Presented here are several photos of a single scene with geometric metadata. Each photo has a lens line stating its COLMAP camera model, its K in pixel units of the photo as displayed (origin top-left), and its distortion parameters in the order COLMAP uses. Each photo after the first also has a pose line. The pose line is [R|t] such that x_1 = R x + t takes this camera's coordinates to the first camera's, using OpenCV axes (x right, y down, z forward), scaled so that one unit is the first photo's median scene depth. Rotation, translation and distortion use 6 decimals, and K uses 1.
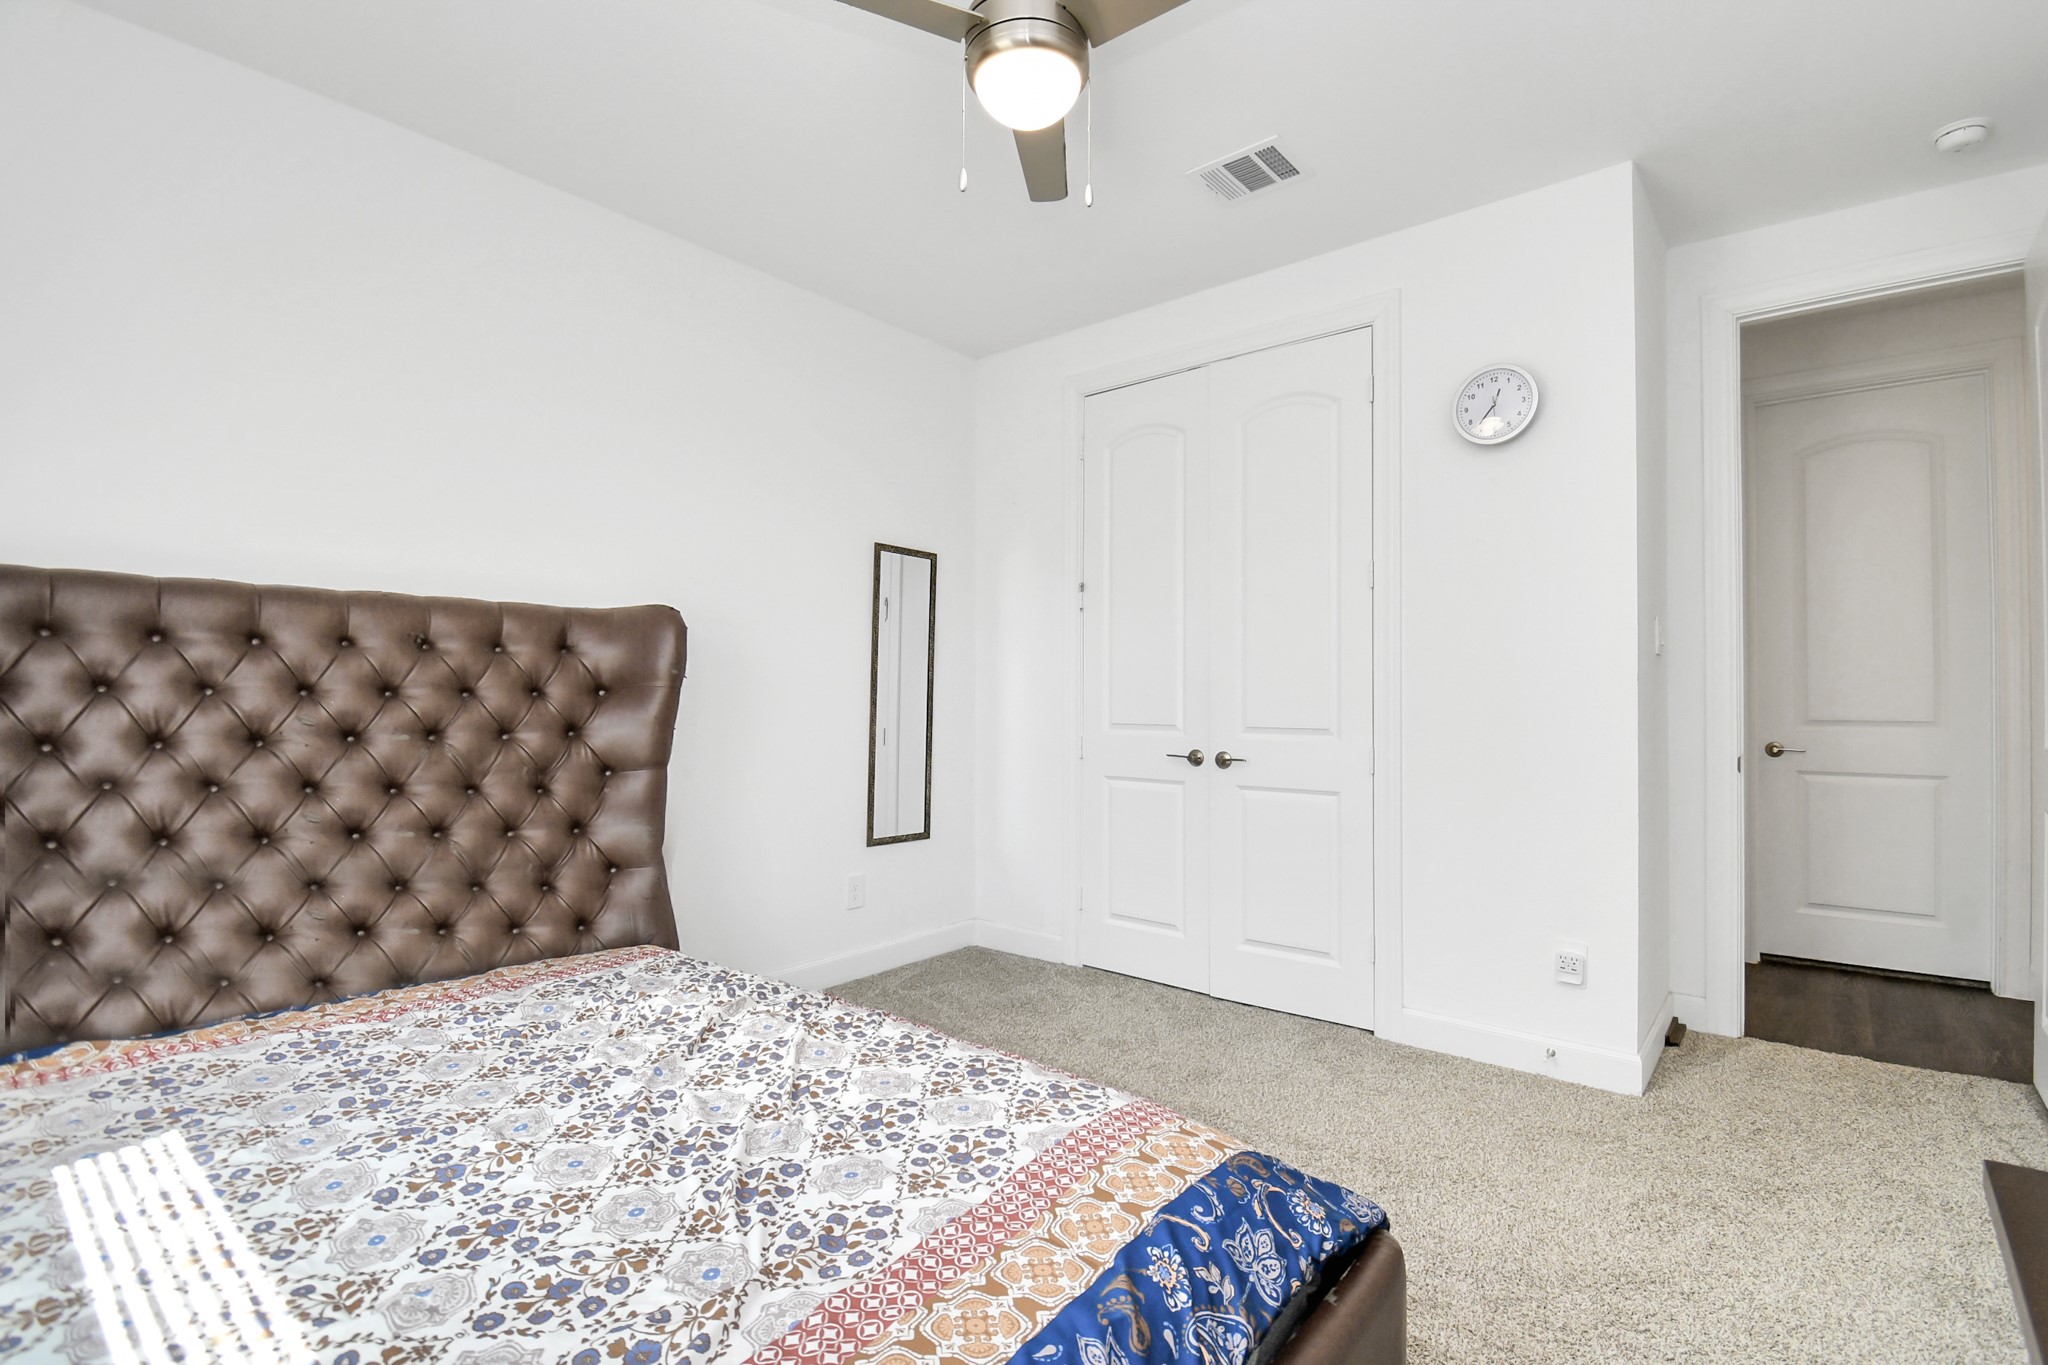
lens RADIAL K [[922.2, 0, 1019.6], [0, 922.2, 664.7], [0, 0, 1]] dist [-0.000497, -0.000072]
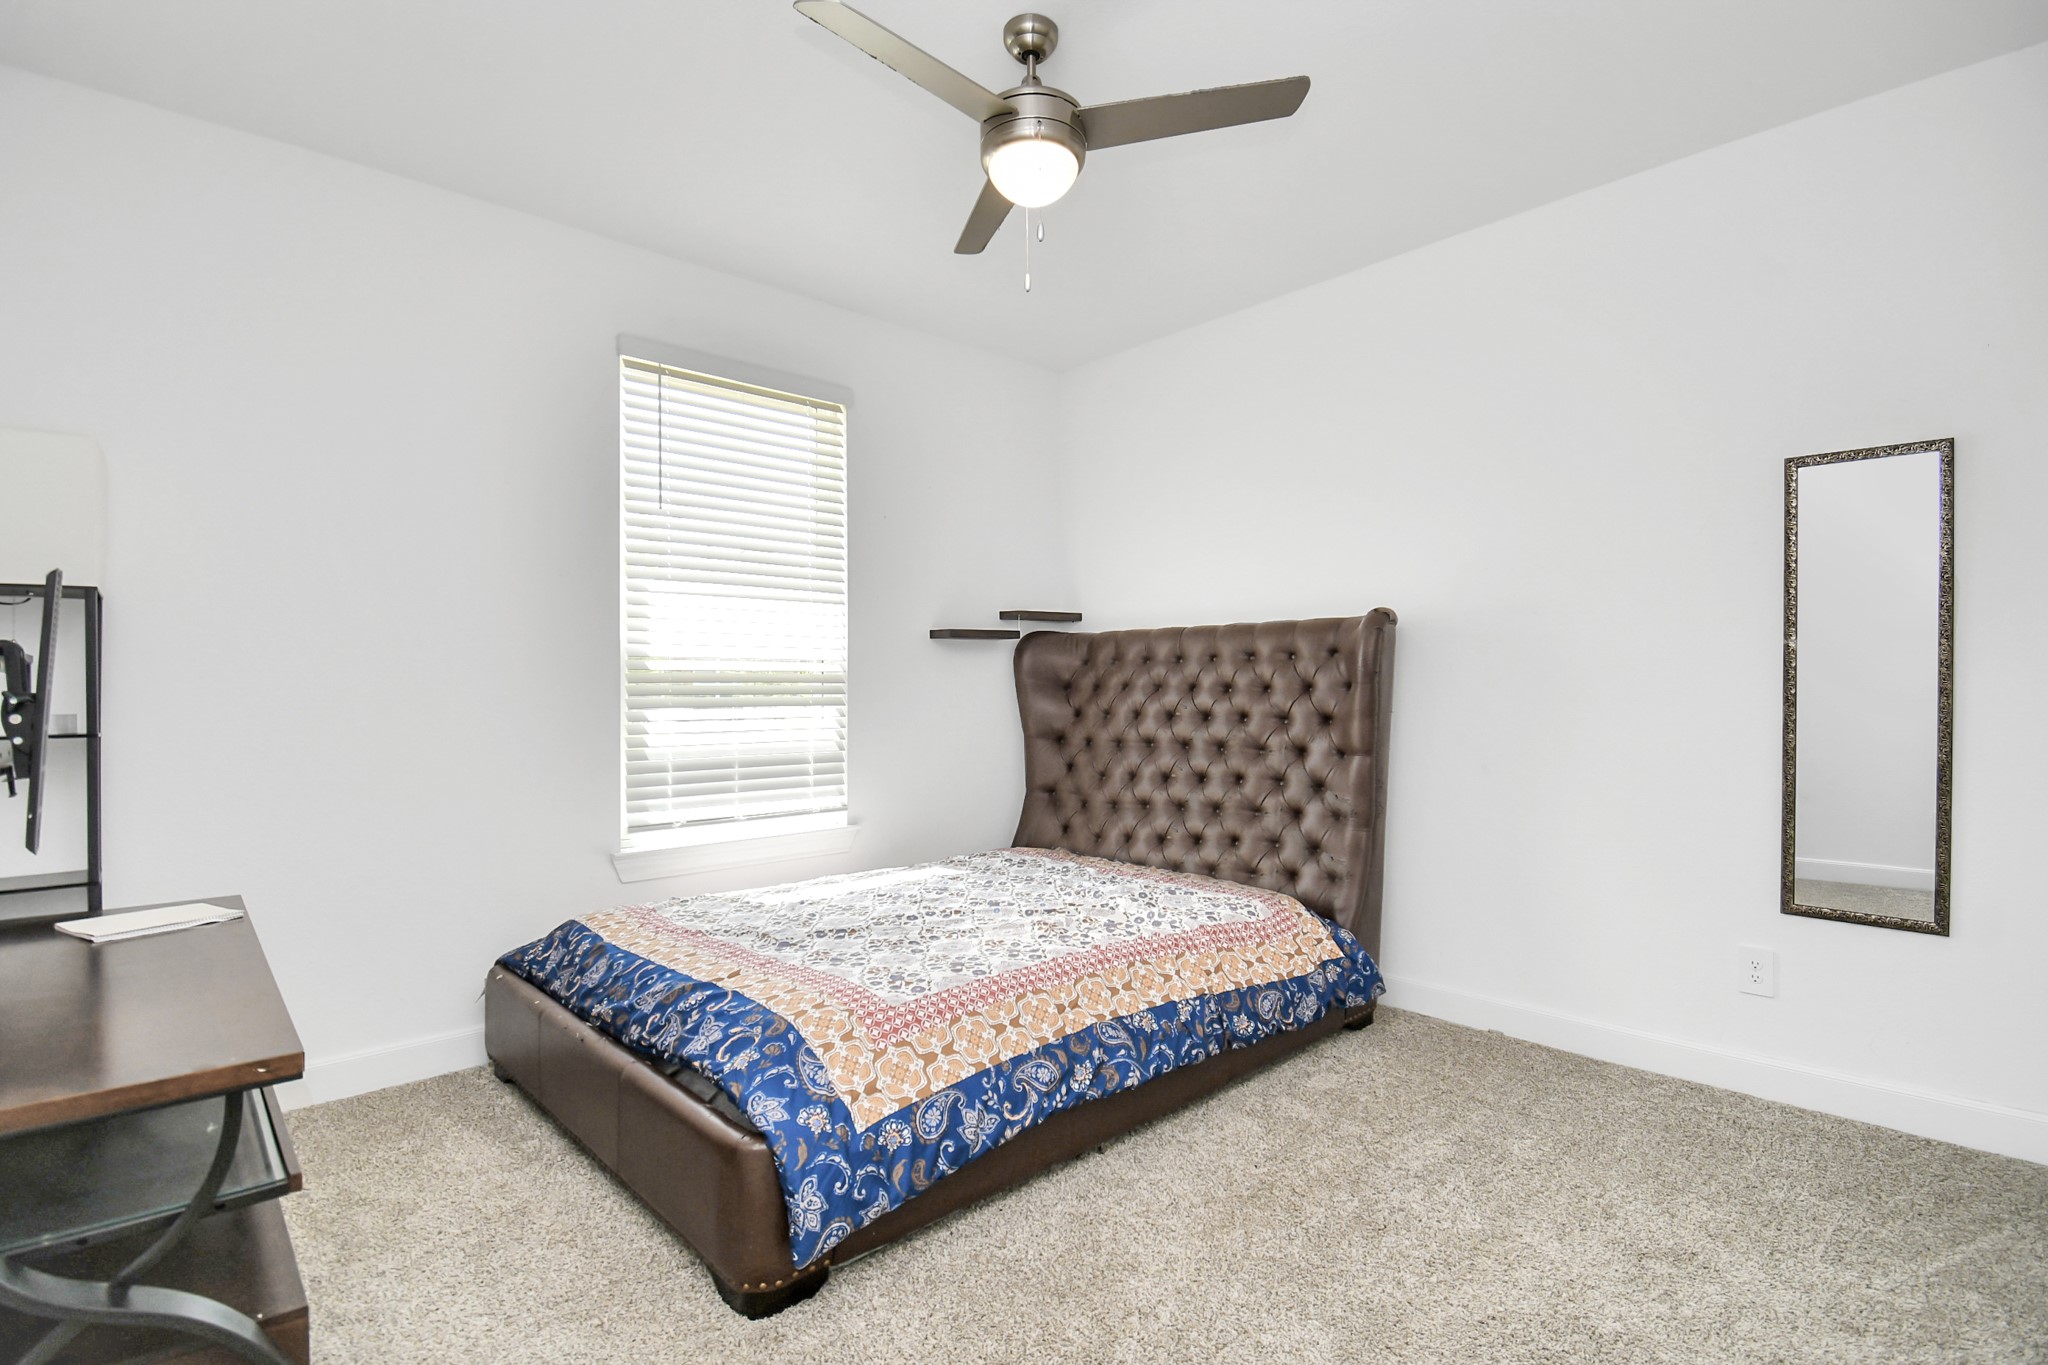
lens RADIAL K [[900.2, 0, 1038.7], [0, 900.2, 681.8], [0, 0, 1]] dist [0.019089, -0.024898]
pose [[-0.083207, -0.008678, -0.996494, 1.610356], [0.037408, 0.999230, -0.011825, 0.046774], [0.995830, -0.038261, -0.082819, 1.545952]]
